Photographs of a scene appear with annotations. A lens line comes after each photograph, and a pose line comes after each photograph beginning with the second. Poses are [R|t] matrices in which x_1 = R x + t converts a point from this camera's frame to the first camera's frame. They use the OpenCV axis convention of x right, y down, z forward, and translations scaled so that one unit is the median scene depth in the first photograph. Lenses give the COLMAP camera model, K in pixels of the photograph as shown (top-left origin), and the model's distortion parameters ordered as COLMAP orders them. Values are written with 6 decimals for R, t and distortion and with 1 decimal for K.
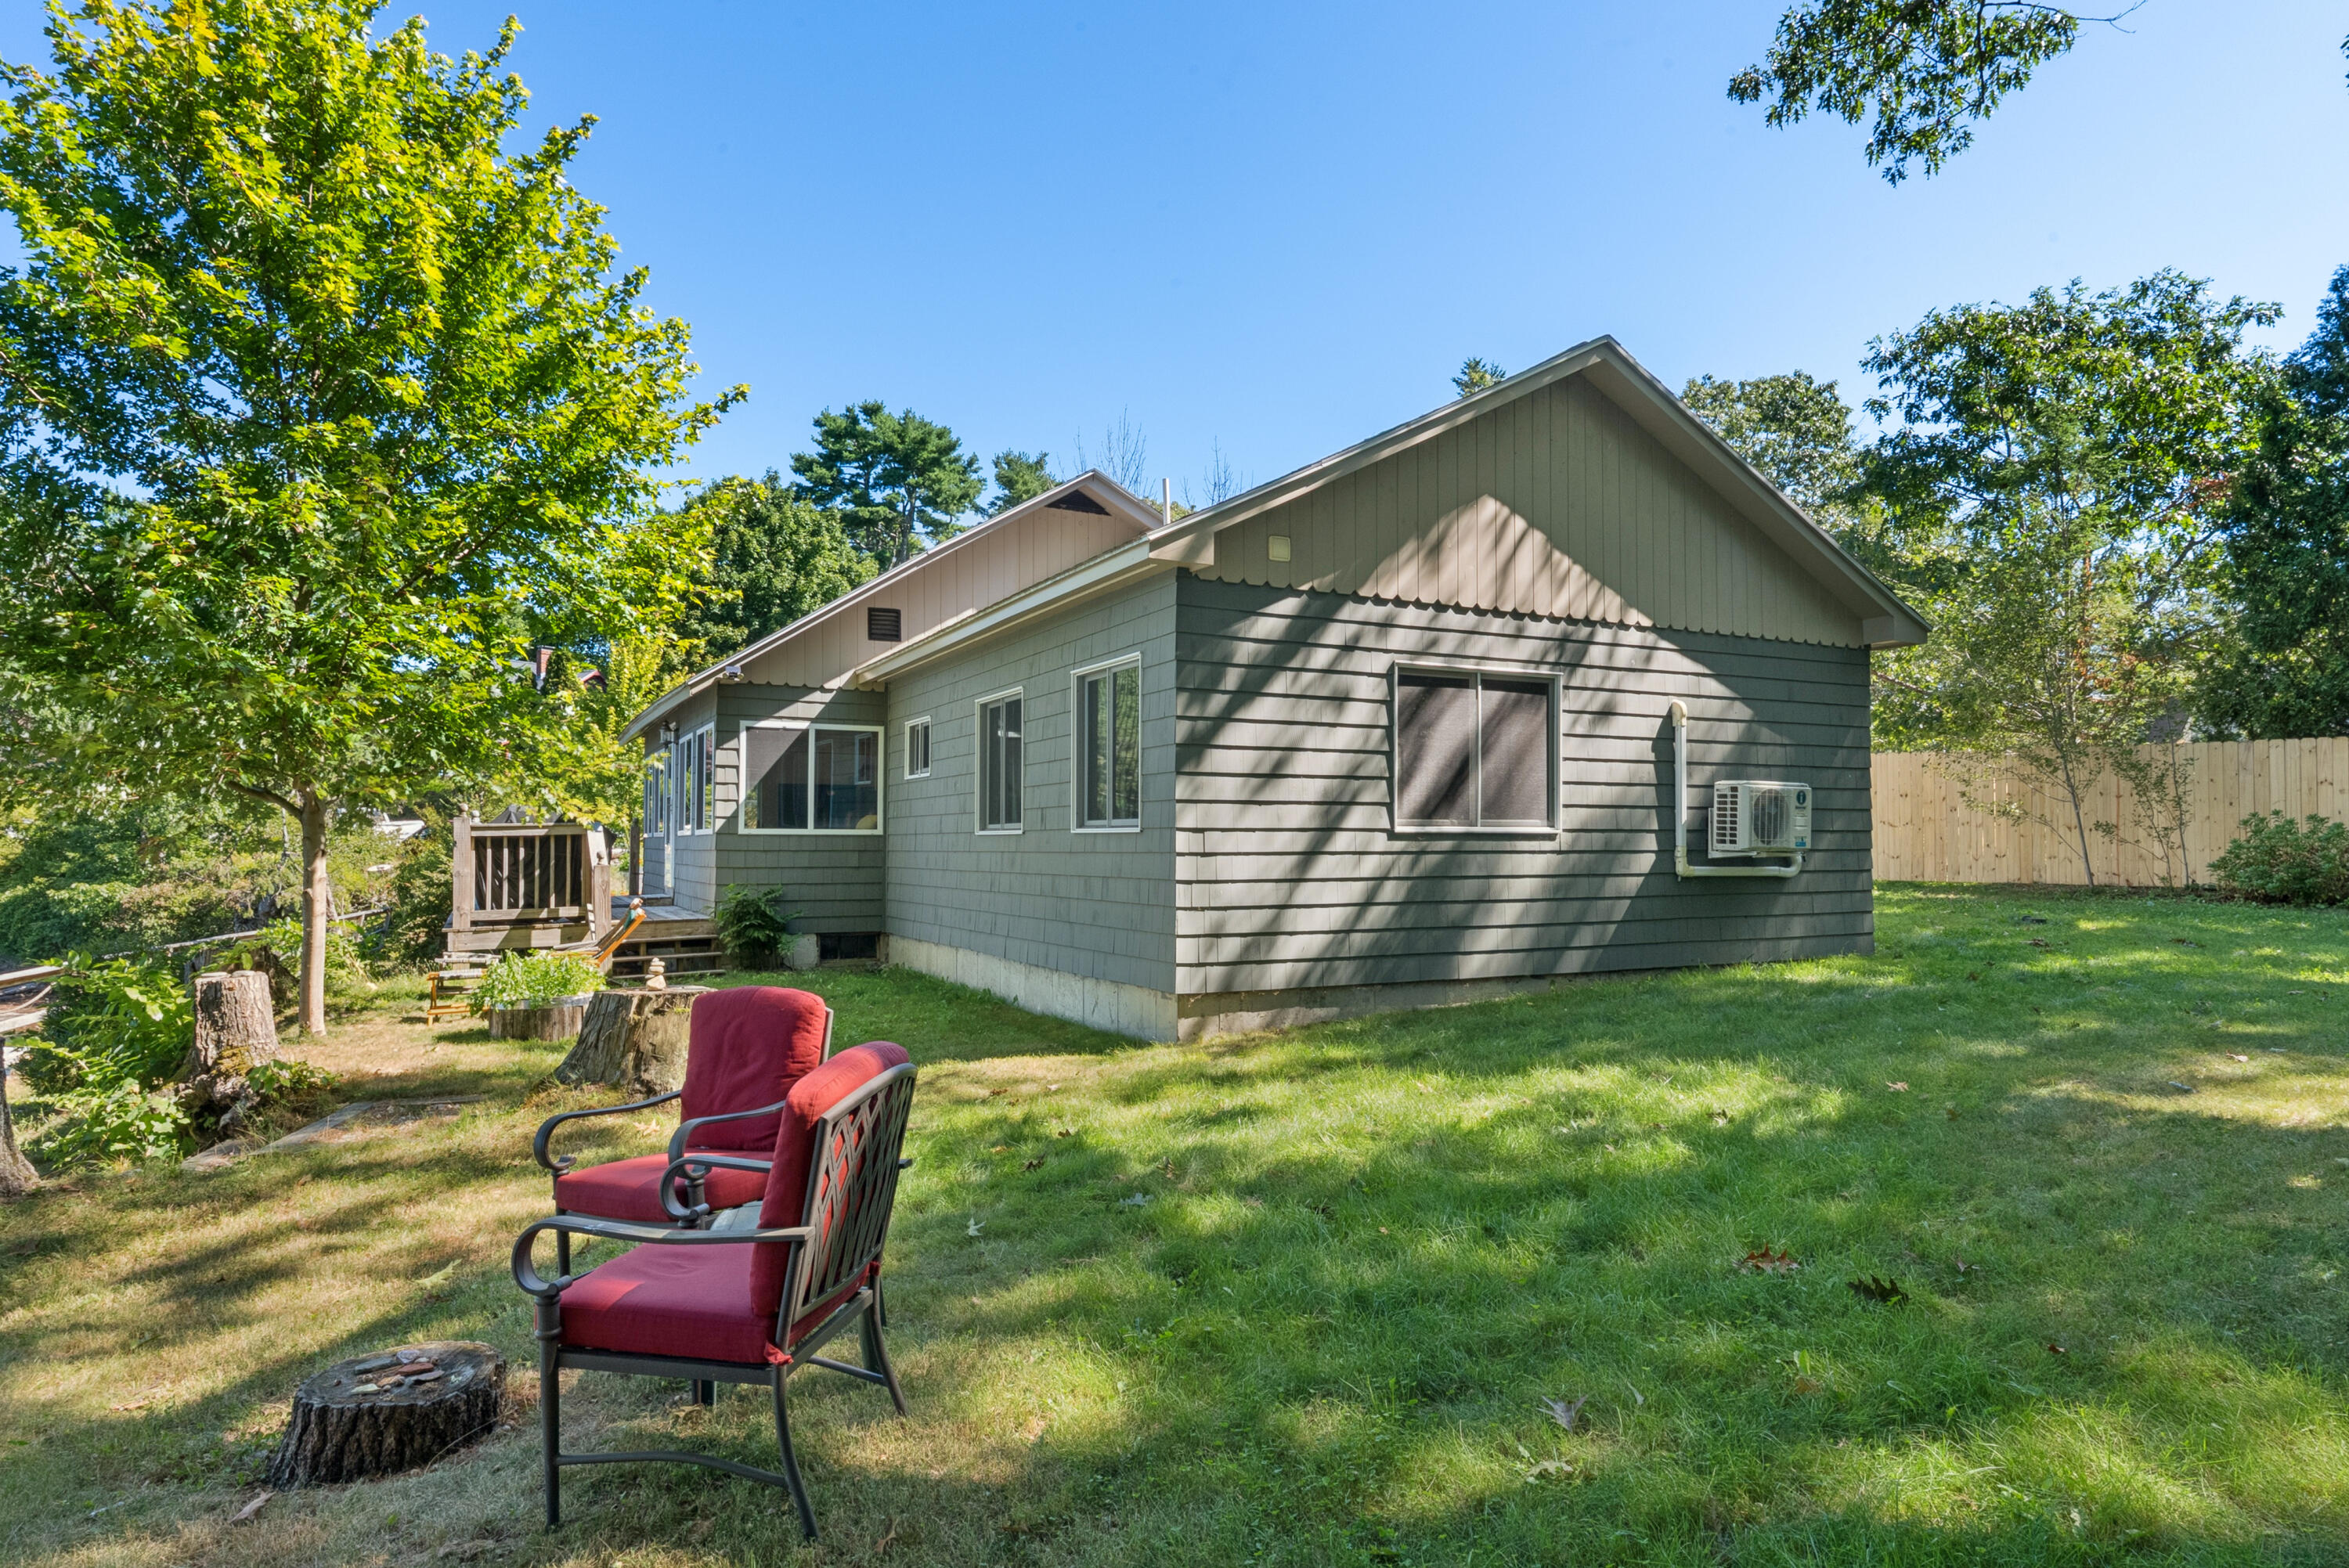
lens RADIAL K [[1356.3, 0, 1173.9], [0, 1356.3, 811.5], [0, 0, 1]] dist [0.002256, 0.000300]
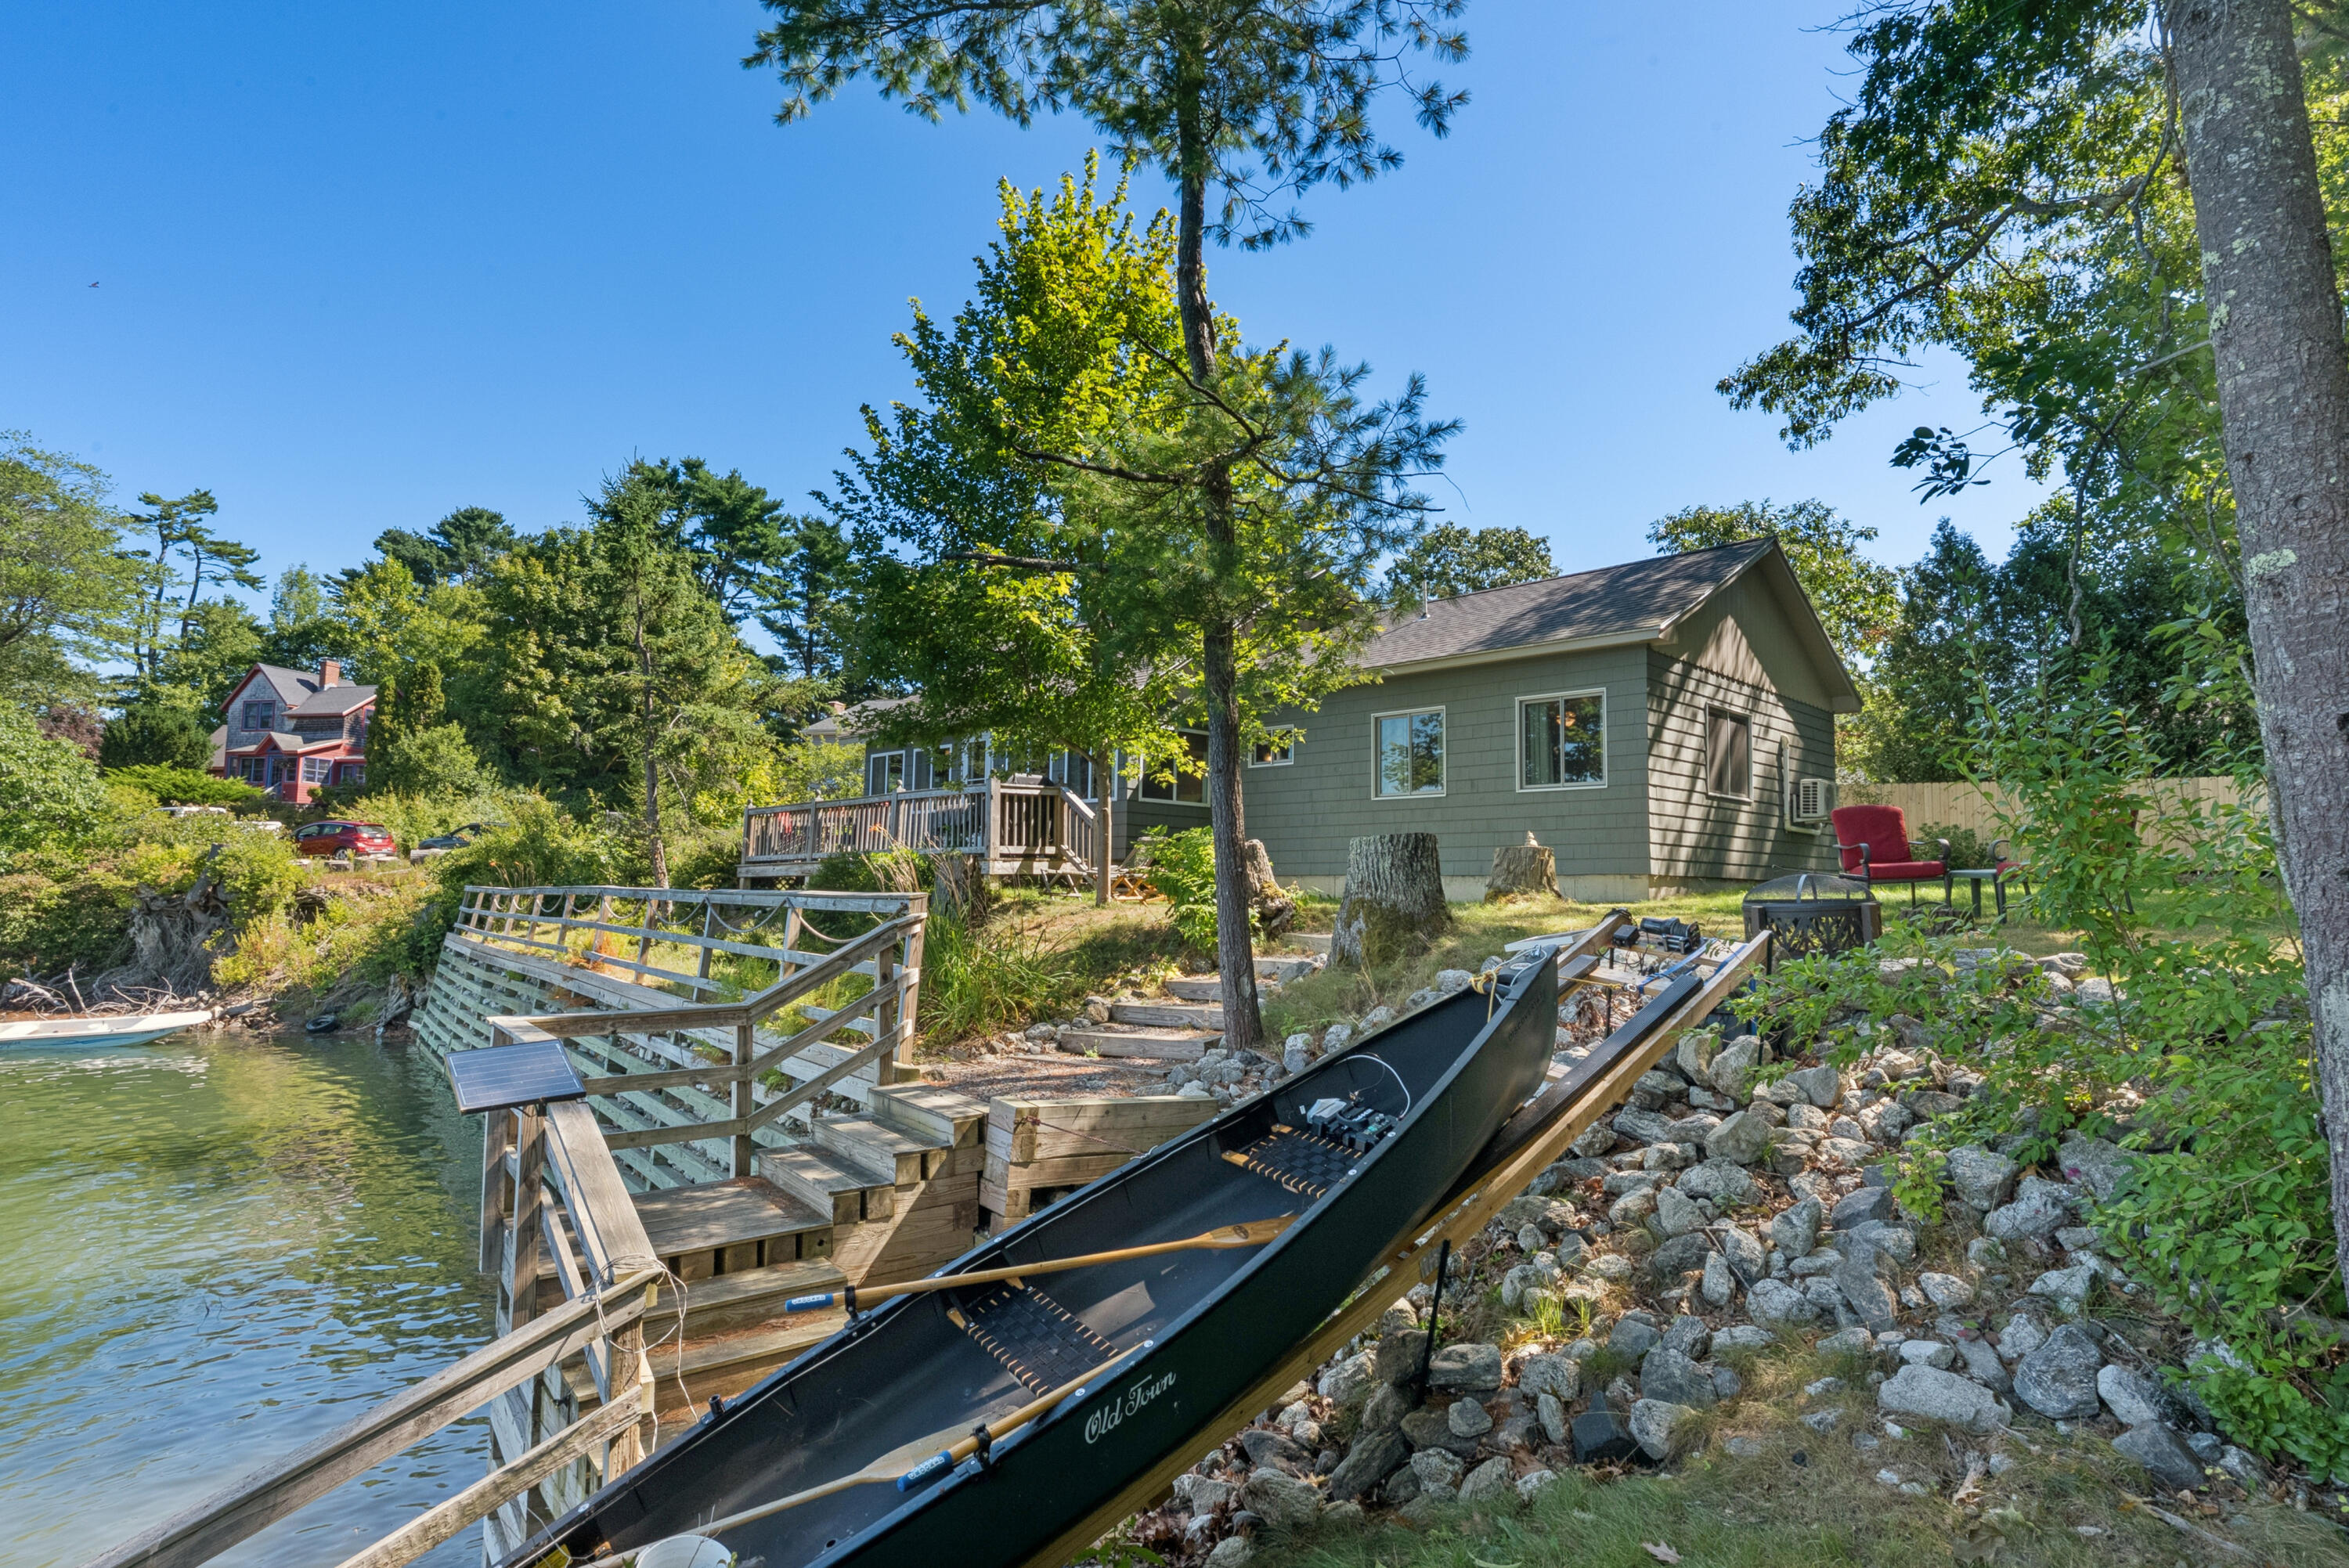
lens RADIAL K [[1223.8, 0, 1174.5], [0, 1223.8, 784.0], [0, 0, 1]] dist [-0.002040, -0.000150]
pose [[0.953354, 0.038890, 0.299338, -0.680251], [-0.020841, 0.997780, -0.063258, 0.079925], [-0.301133, 0.054069, 0.952048, -0.234017]]
